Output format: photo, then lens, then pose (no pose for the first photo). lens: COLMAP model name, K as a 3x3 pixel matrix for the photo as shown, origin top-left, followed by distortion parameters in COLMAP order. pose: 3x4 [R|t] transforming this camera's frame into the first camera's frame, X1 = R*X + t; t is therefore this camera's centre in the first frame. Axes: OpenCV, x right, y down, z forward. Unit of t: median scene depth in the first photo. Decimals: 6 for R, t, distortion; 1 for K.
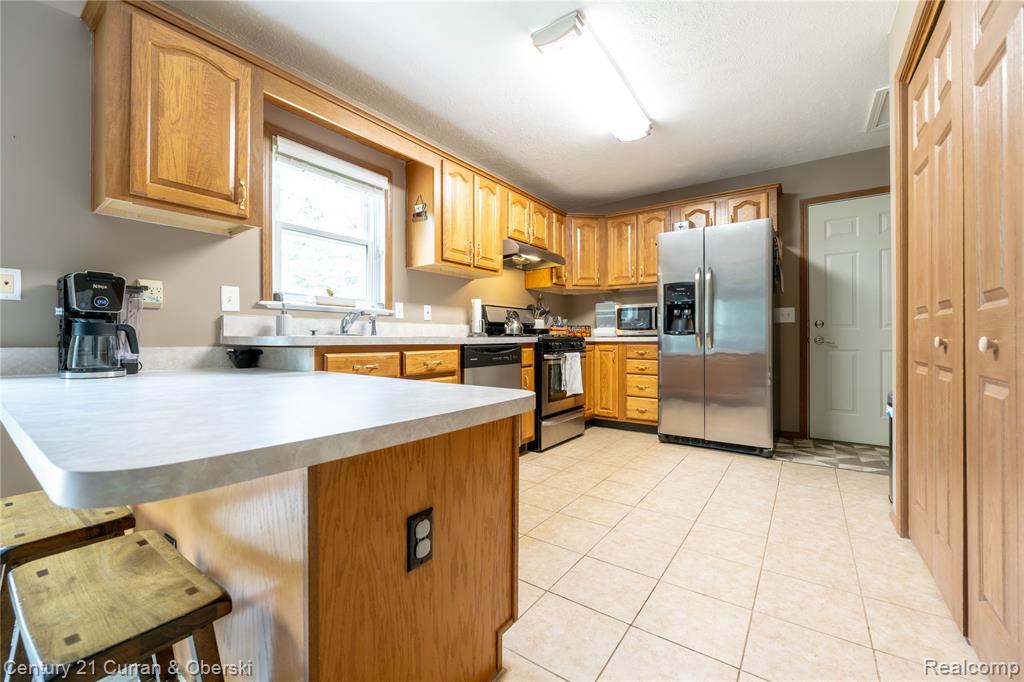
lens RADIAL K [[414.3, 0, 512.0], [0, 414.3, 341.0], [0, 0, 1]] dist [-0.002550, 0.000041]
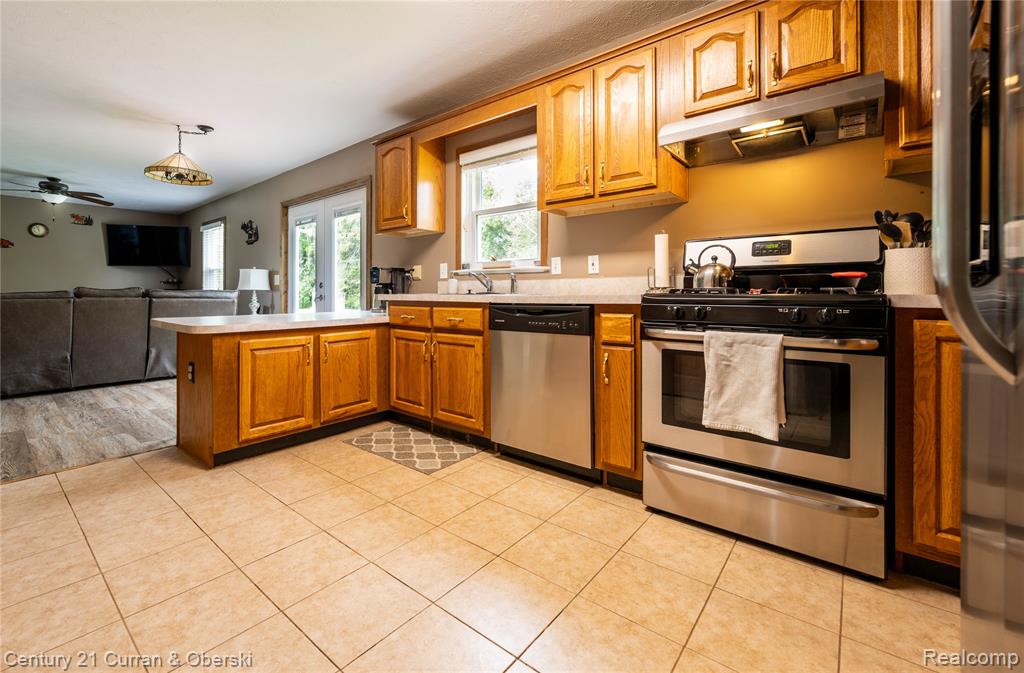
lens RADIAL K [[435.3, 0, 485.6], [0, 435.3, 294.4], [0, 0, 1]] dist [-0.001100, -0.000117]
pose [[-0.078293, 0.000905, -0.996930, 0.623826], [-0.006545, 0.999978, 0.001421, -0.008847], [0.996909, 0.006636, -0.078286, 0.804429]]
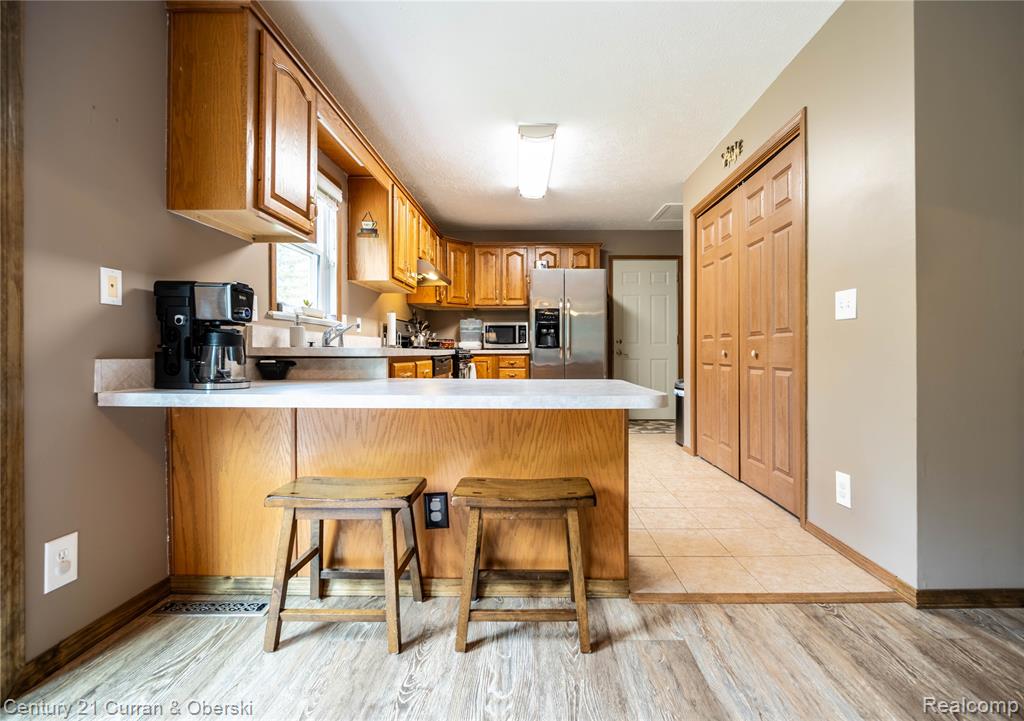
lens RADIAL K [[450.4, 0, 530.1], [0, 450.4, 356.5], [0, 0, 1]] dist [-0.002084, -0.000147]
pose [[0.816854, -0.004602, 0.576826, -0.468189], [0.001419, 0.999981, 0.005970, 0.002683], [-0.576842, -0.004058, 0.816845, -0.135658]]
